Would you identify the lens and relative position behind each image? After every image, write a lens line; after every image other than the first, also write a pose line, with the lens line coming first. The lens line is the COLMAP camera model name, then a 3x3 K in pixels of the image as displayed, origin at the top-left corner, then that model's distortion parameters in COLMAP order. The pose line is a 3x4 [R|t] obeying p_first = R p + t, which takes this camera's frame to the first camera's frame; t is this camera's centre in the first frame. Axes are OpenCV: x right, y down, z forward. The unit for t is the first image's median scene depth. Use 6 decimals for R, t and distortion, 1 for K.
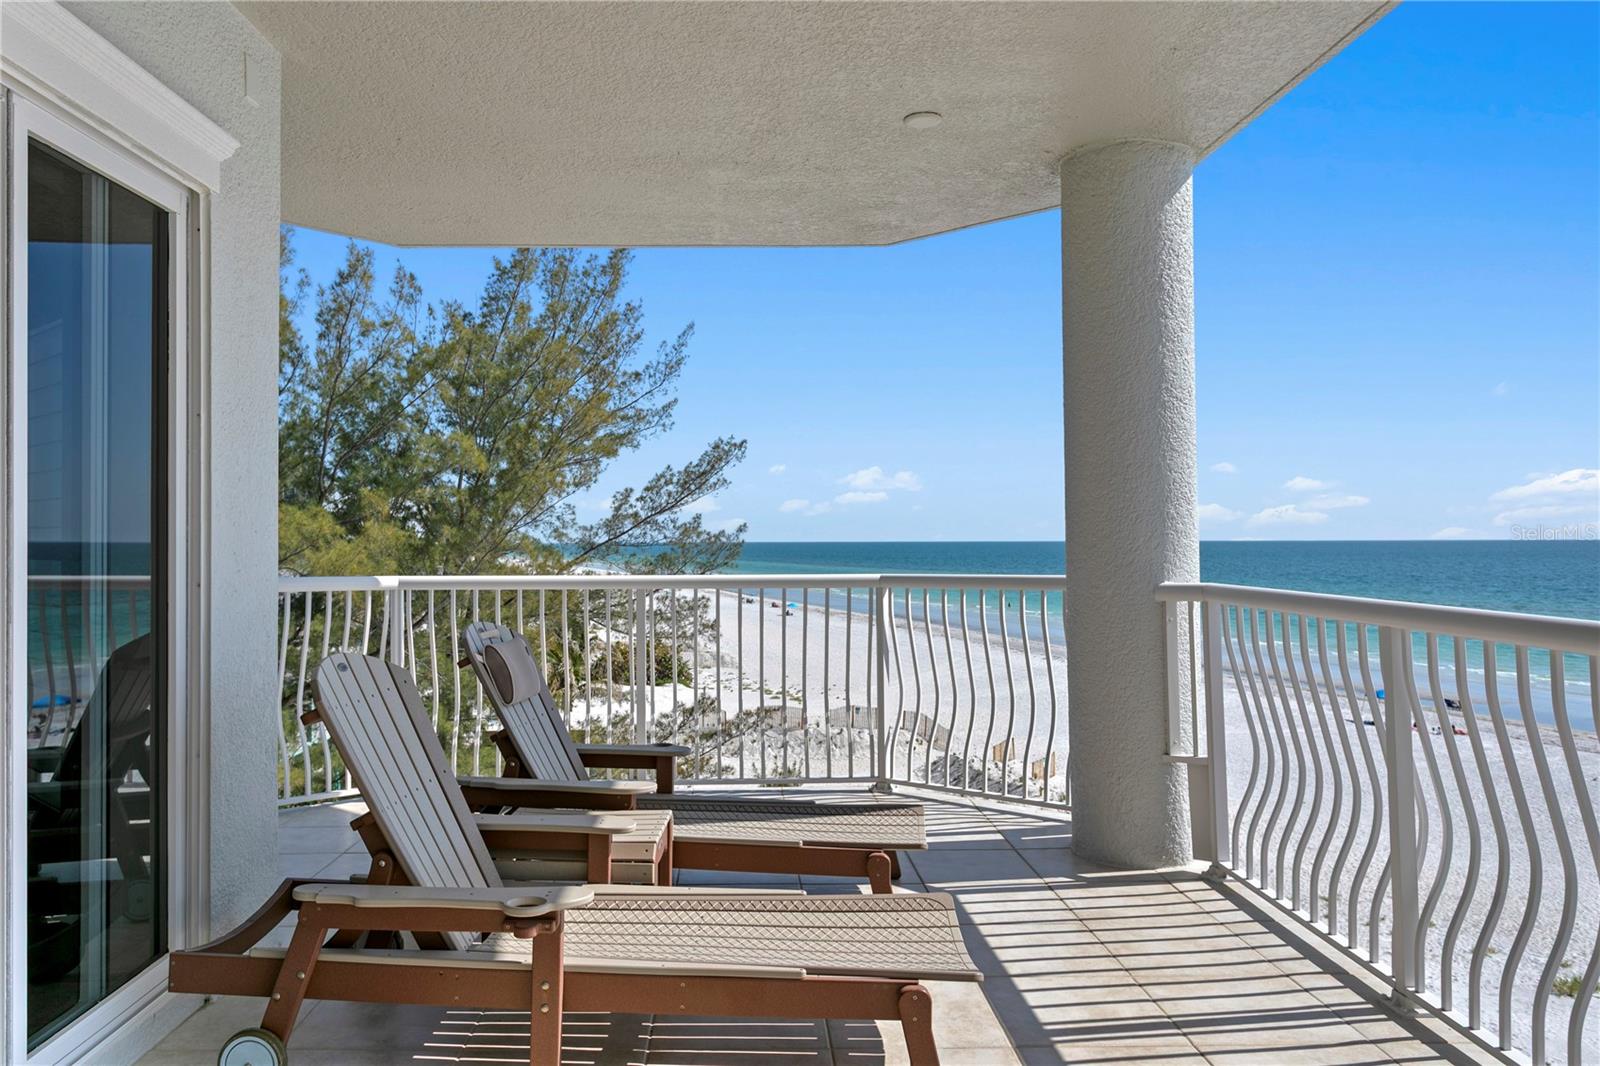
lens RADIAL K [[1136.4, 0, 772.9], [0, 1136.4, 528.6], [0, 0, 1]] dist [0.002391, 0.003700]
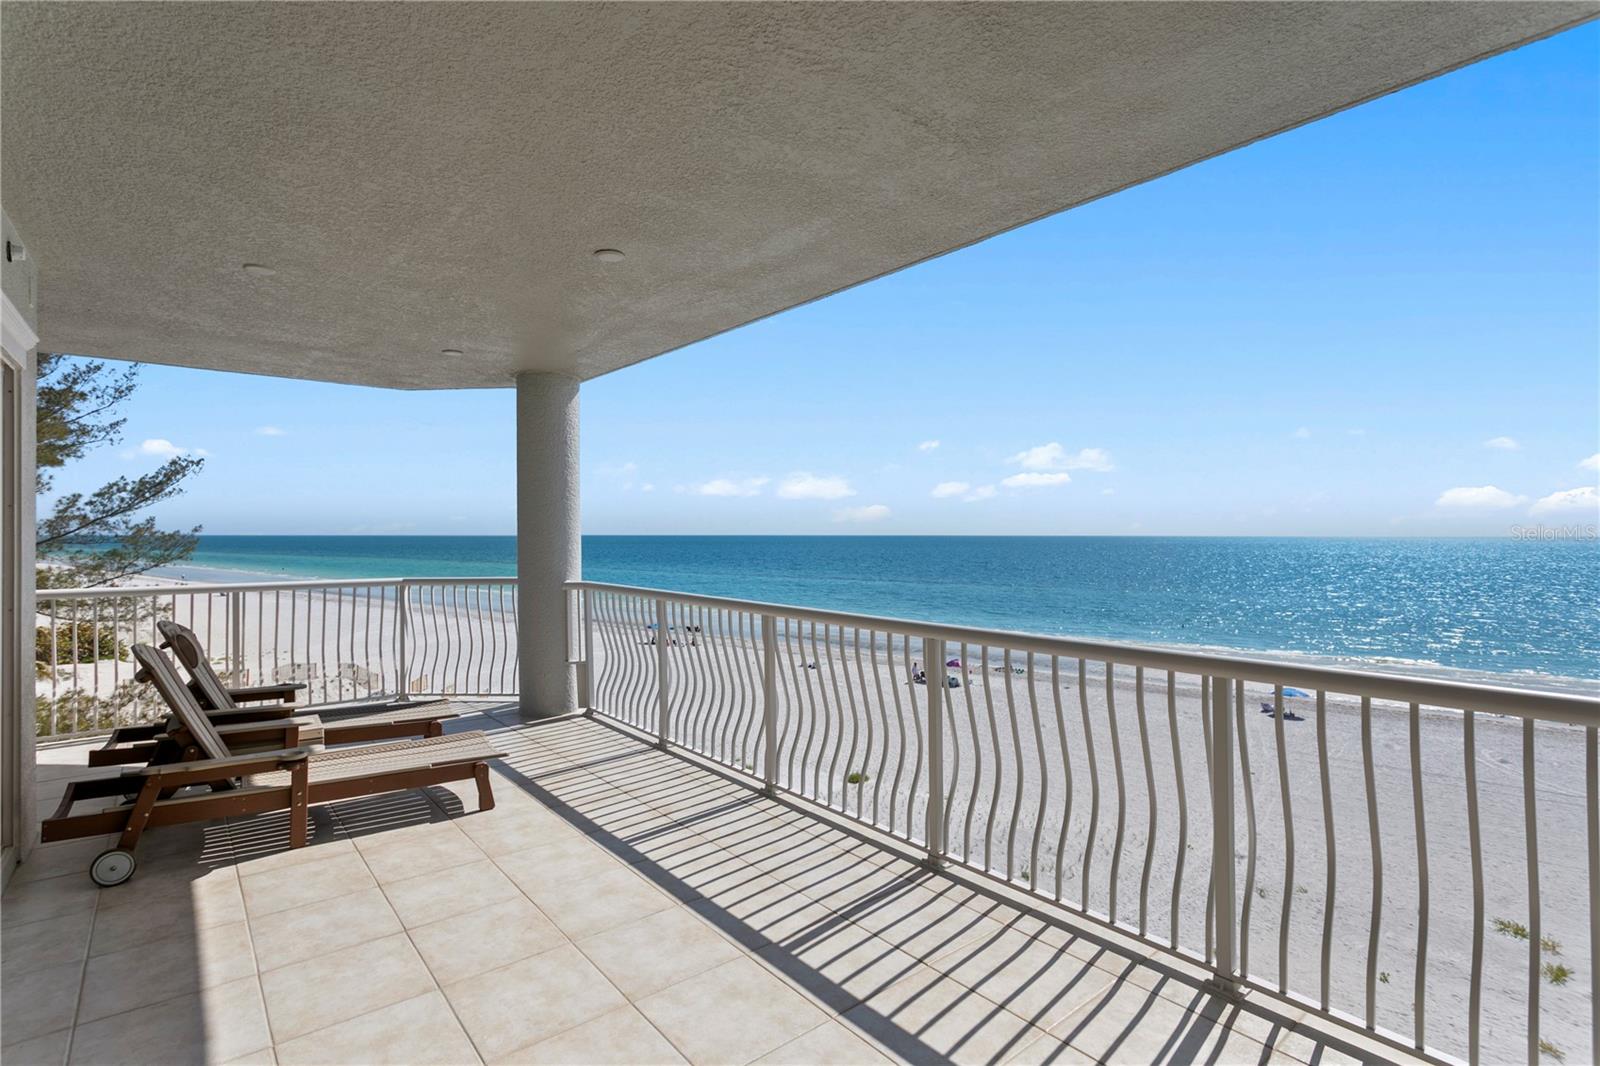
lens RADIAL K [[757.8, 0, 772.8], [0, 757.8, 531.5], [0, 0, 1]] dist [0.001628, 0.001142]
pose [[0.799249, 0.005798, 0.600972, -0.191755], [-0.009754, 0.999947, 0.003325, -0.051782], [-0.600921, -0.008519, 0.799263, -0.352603]]
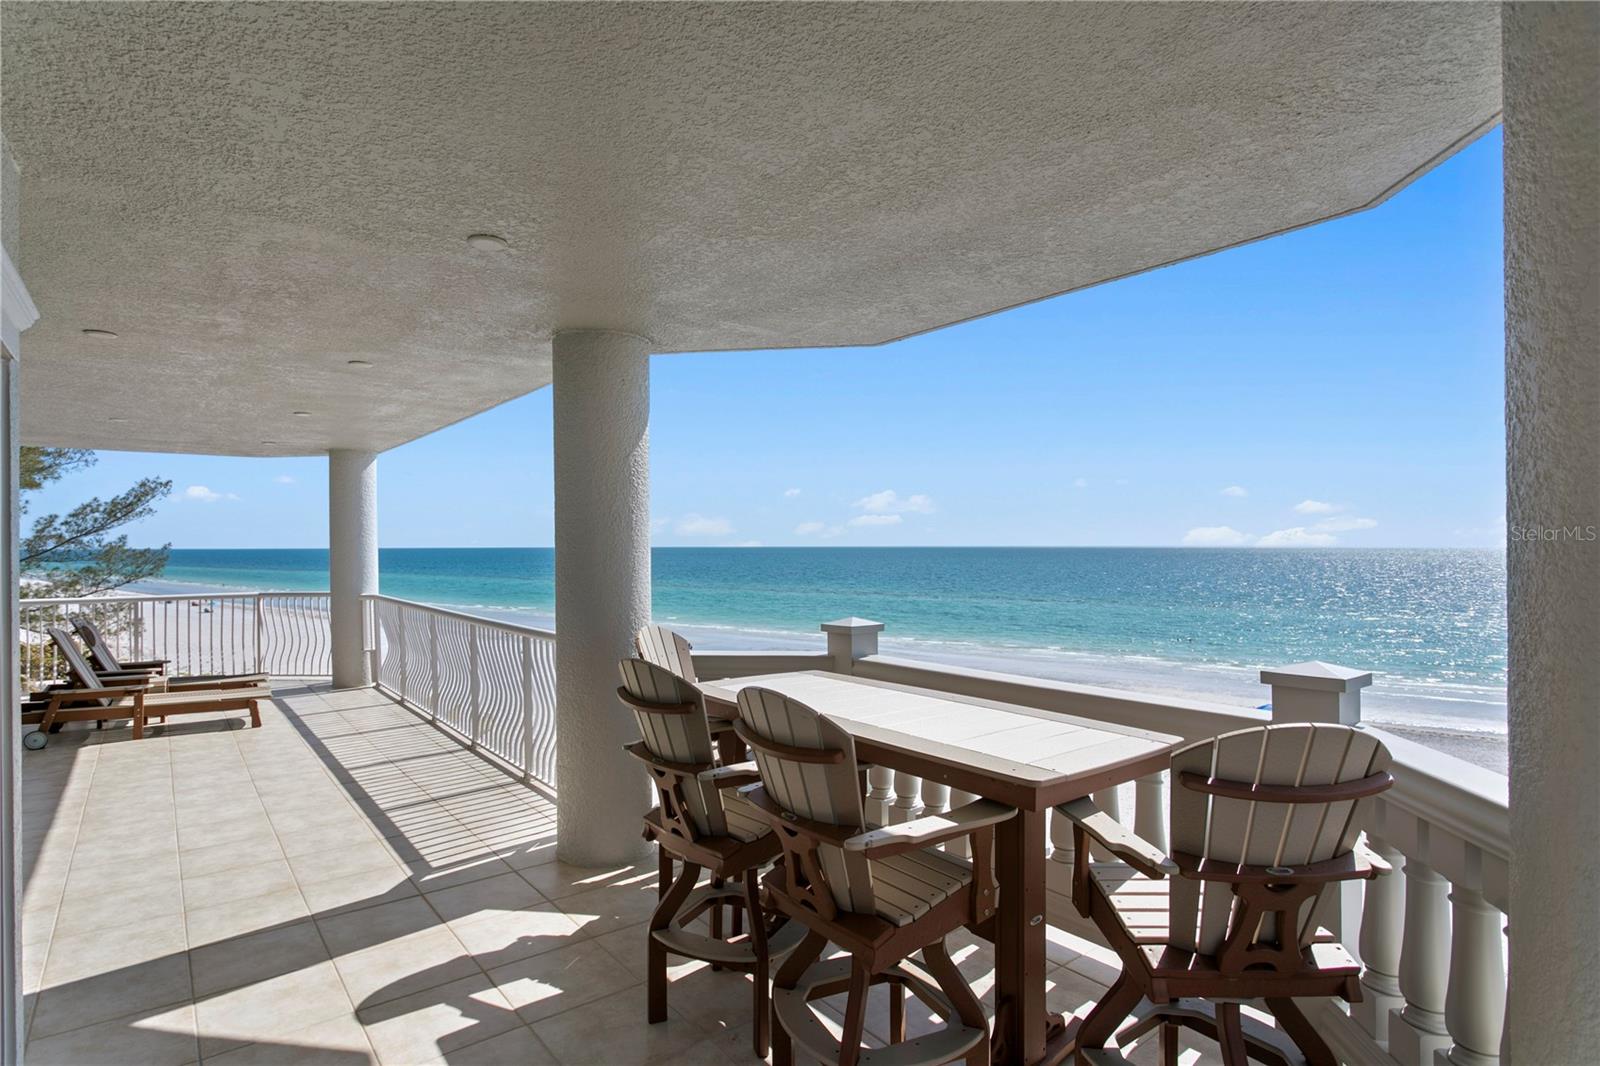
lens RADIAL K [[817.0, 0, 772.7], [0, 817.0, 540.6], [0, 0, 1]] dist [0.000566, 0.000701]
pose [[0.815116, 0.006179, 0.579264, -0.031792], [-0.007291, 0.999973, -0.000407, -0.099470], [-0.579251, -0.003892, 0.815140, -1.367251]]
